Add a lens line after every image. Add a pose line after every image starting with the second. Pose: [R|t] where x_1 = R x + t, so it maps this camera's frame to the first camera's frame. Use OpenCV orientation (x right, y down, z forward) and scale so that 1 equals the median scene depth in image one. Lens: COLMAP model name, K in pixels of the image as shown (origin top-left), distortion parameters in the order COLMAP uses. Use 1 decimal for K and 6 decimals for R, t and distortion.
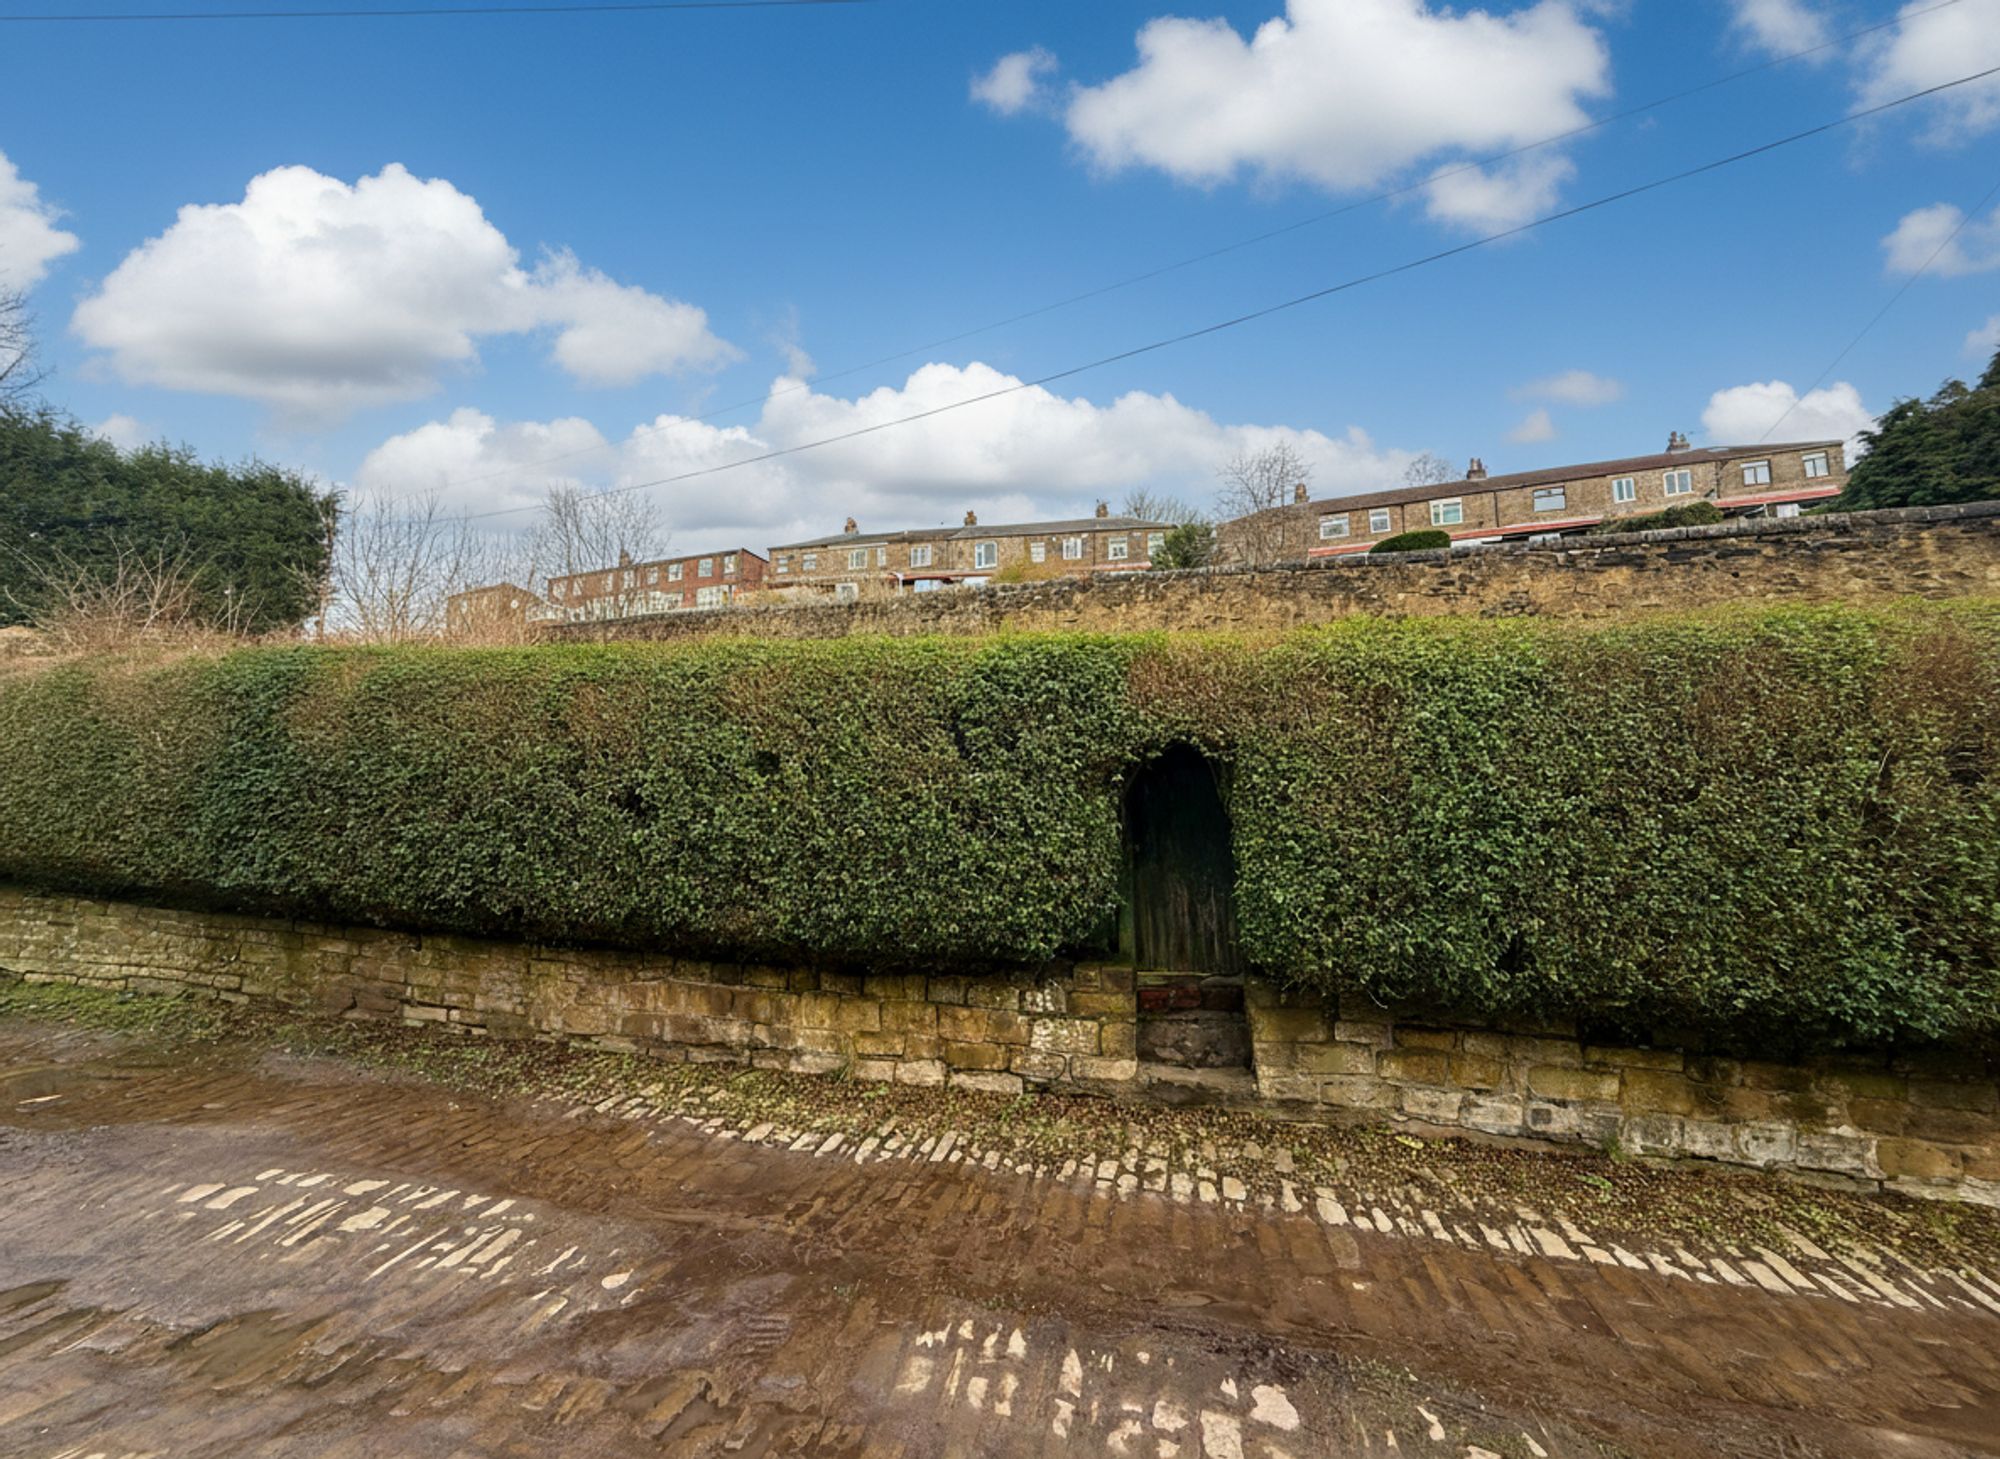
lens RADIAL K [[797.3, 0, 996.4], [0, 797.3, 728.4], [0, 0, 1]] dist [0.003202, -0.000991]
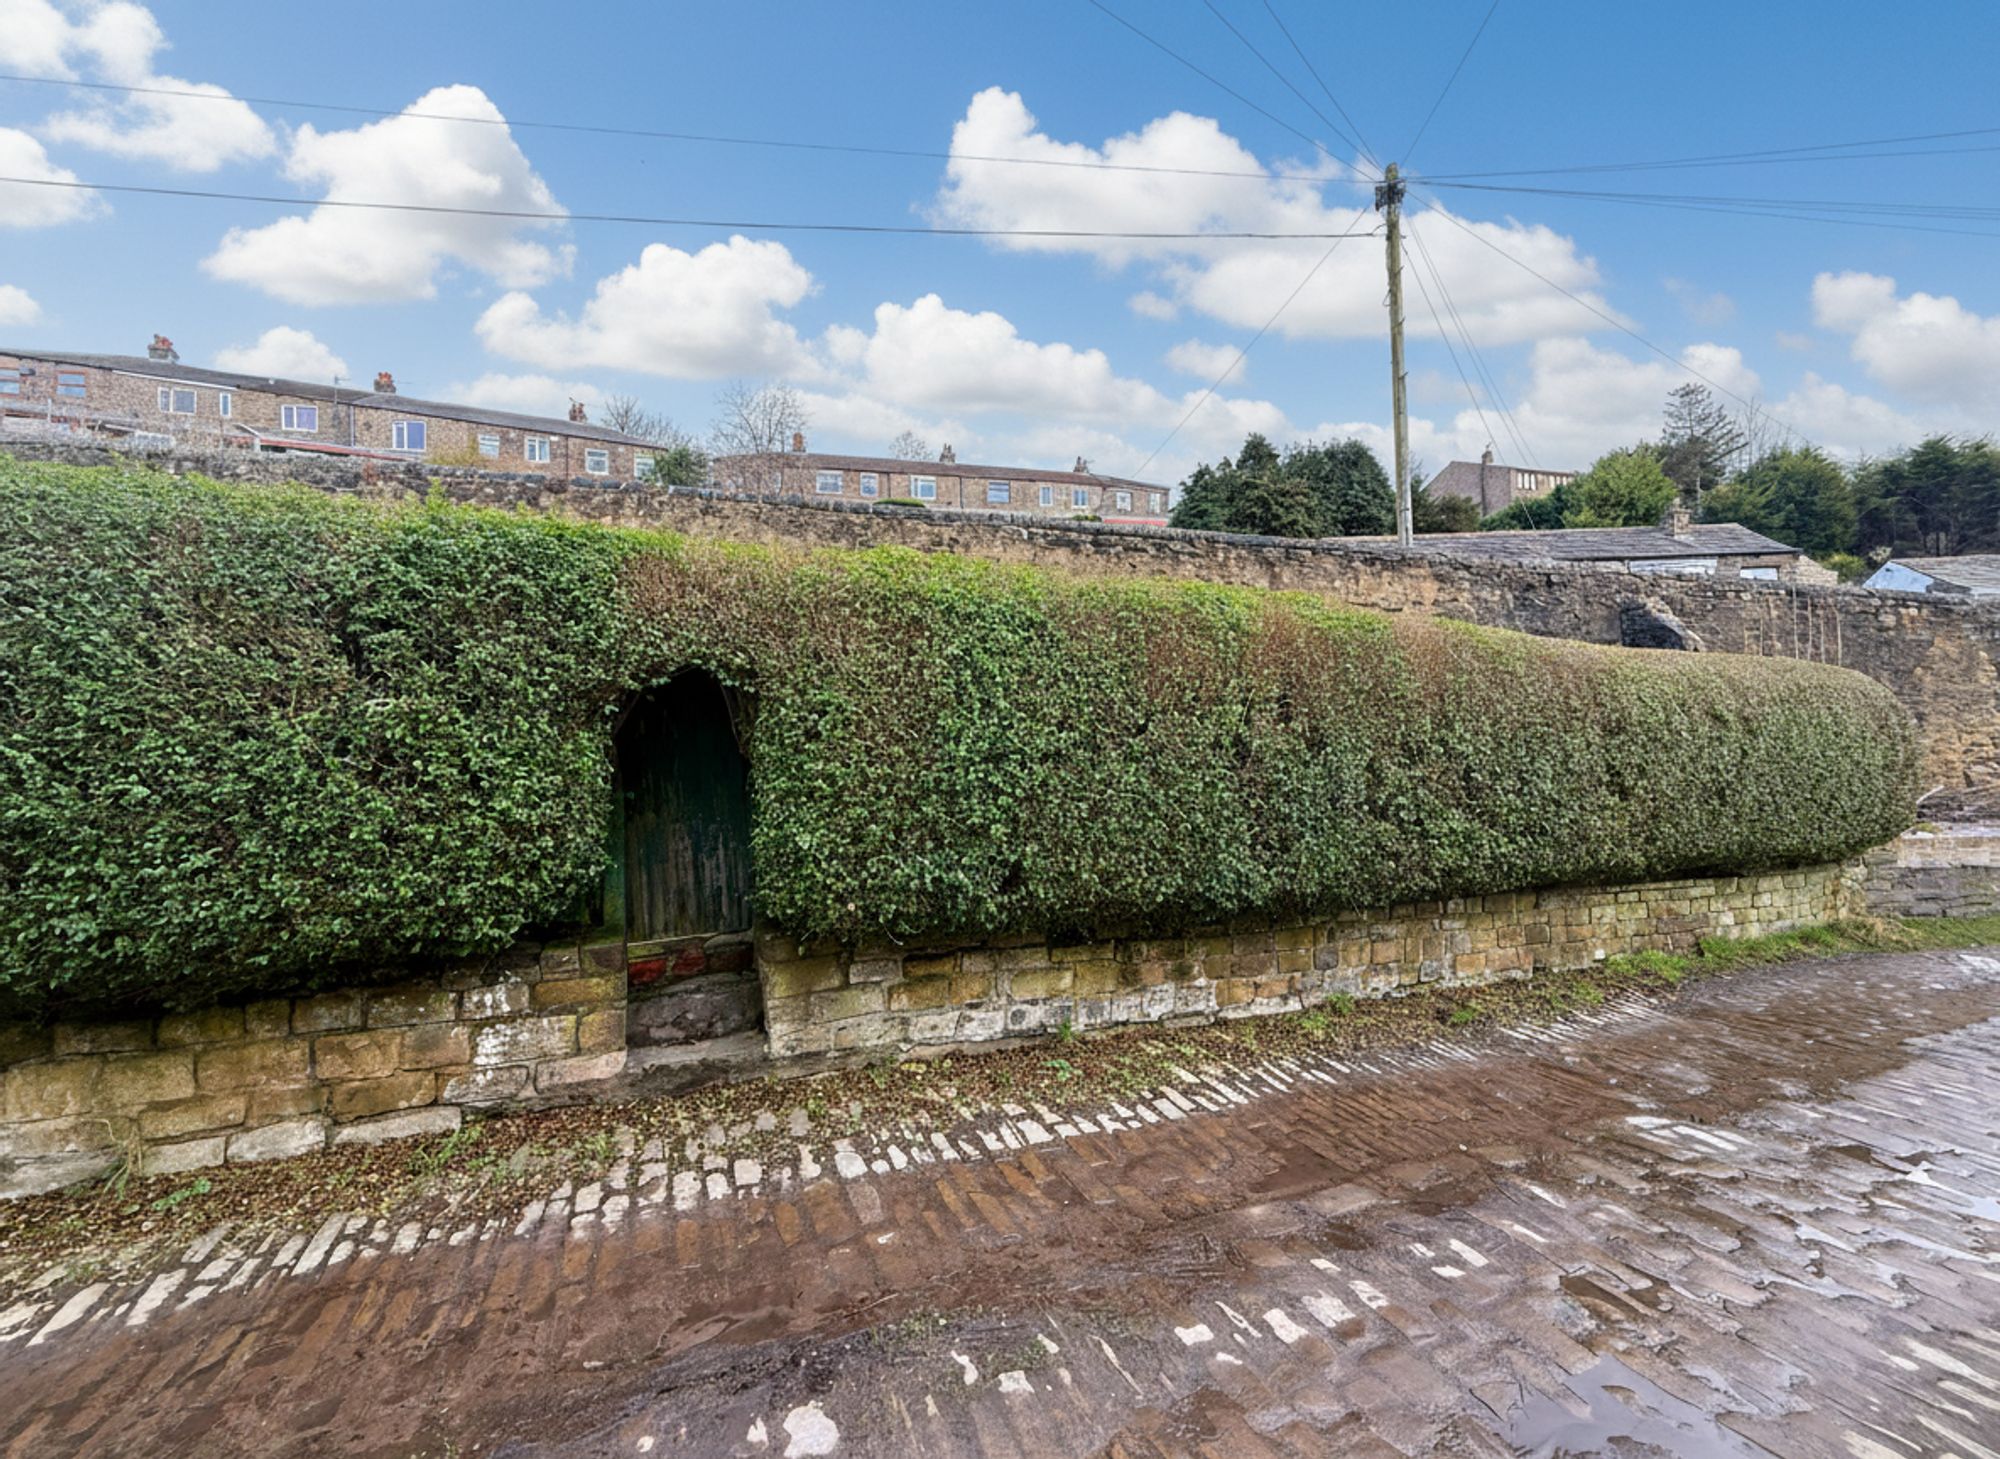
lens RADIAL K [[797.3, 0, 1000.5], [0, 797.3, 727.9], [0, 0, 1]] dist [0.003202, -0.000991]
pose [[0.810815, 0.005227, 0.585280, 0.003613], [-0.043587, 0.997723, 0.051472, 0.023896], [-0.583678, -0.067245, 0.809196, 0.137605]]
